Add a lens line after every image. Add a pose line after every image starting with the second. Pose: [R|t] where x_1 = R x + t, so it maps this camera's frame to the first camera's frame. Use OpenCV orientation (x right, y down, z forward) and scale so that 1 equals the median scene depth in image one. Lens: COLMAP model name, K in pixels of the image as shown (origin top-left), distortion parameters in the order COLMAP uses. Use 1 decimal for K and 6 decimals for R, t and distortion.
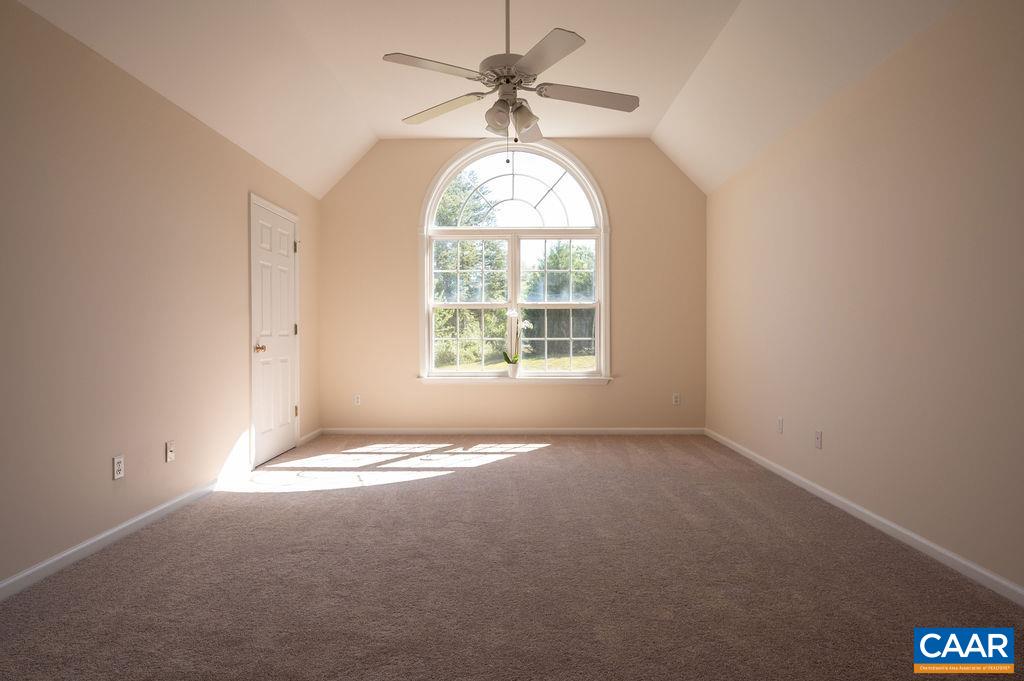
lens RADIAL K [[547.4, 0, 511.0], [0, 547.4, 335.3], [0, 0, 1]] dist [-0.001400, 0.000435]
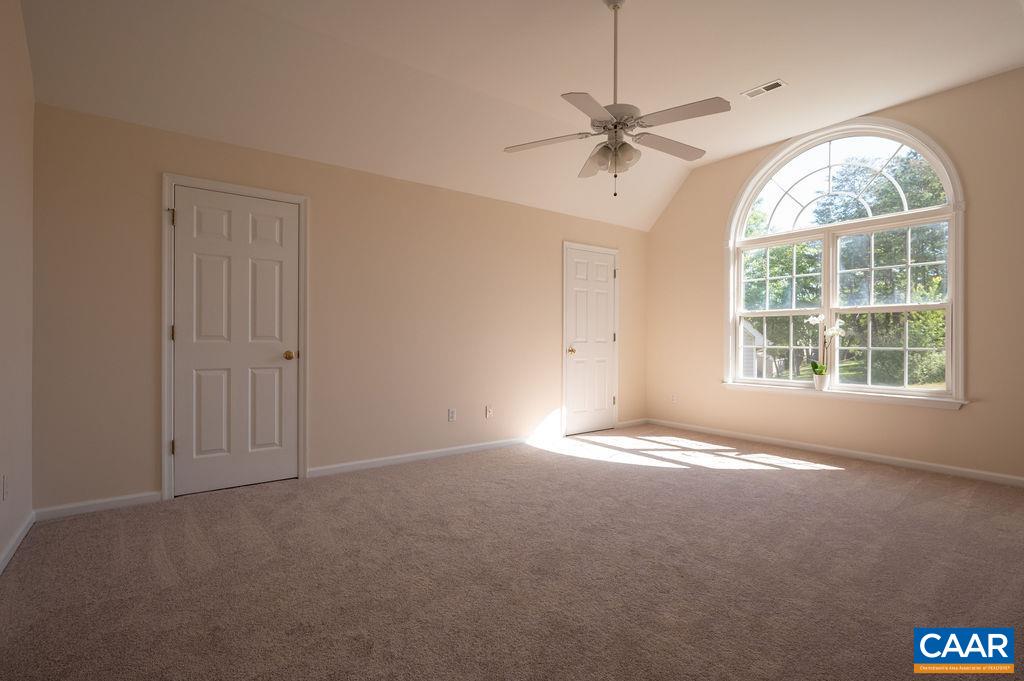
lens RADIAL K [[494.1, 0, 514.0], [0, 494.1, 341.6], [0, 0, 1]] dist [-0.005044, 0.000209]
pose [[0.604743, 0.007610, -0.796384, 0.395691], [-0.006914, 0.999967, 0.004305, -0.004053], [0.796391, 0.002903, 0.604776, 0.105348]]
